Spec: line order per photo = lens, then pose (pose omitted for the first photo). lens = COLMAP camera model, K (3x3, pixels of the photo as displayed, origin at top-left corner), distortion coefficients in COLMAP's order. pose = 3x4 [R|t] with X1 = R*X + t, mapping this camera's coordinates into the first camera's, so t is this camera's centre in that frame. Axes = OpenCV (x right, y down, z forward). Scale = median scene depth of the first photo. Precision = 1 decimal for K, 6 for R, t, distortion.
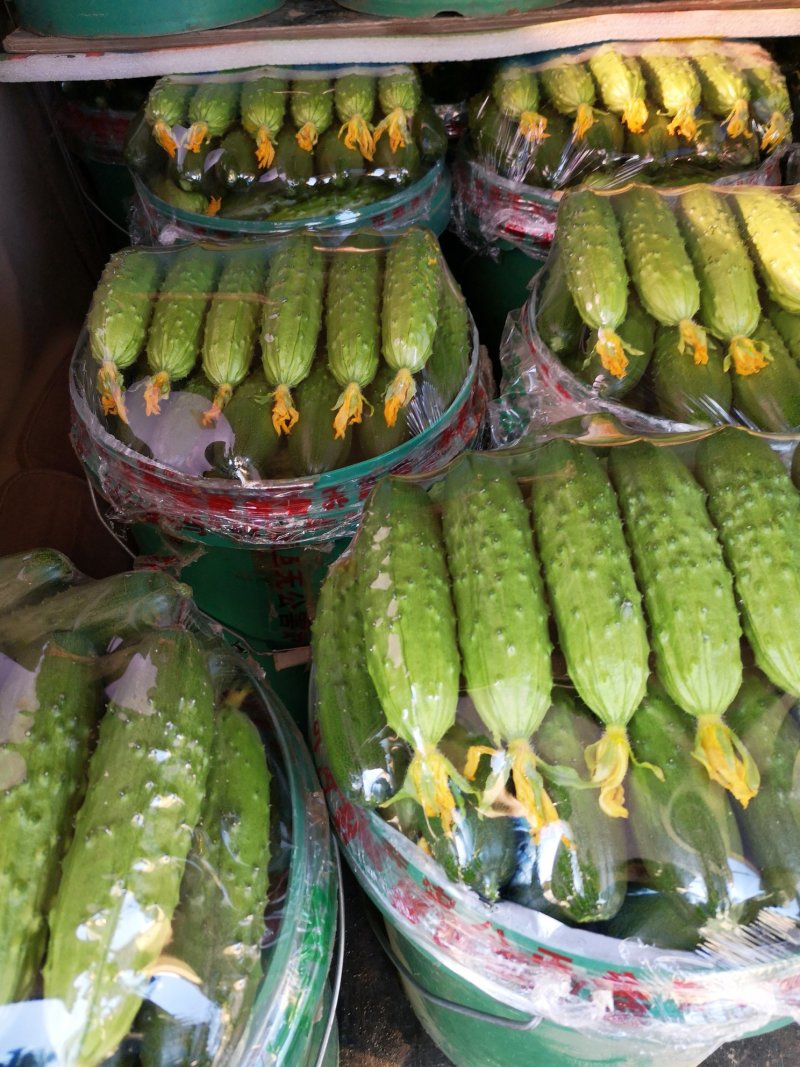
lens RADIAL K [[816.6, 0, 400.4], [0, 816.6, 535.0], [0, 0, 1]] dist [0.033972, -0.061750]
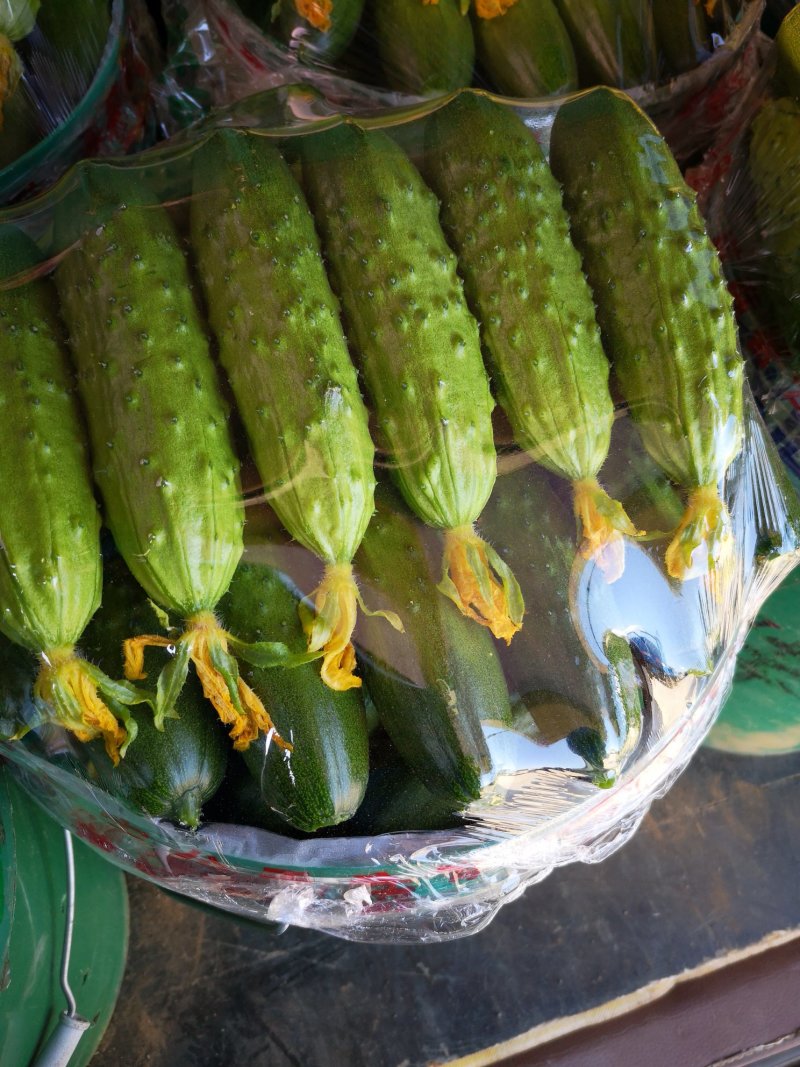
lens RADIAL K [[816.6, 0, 402.5], [0, 816.6, 538.4], [0, 0, 1]] dist [0.033972, -0.061750]
pose [[0.959601, -0.180713, 0.215657, 0.101505], [0.100639, 0.936216, 0.336707, -0.013786], [-0.262749, -0.301401, 0.916581, 0.203915]]
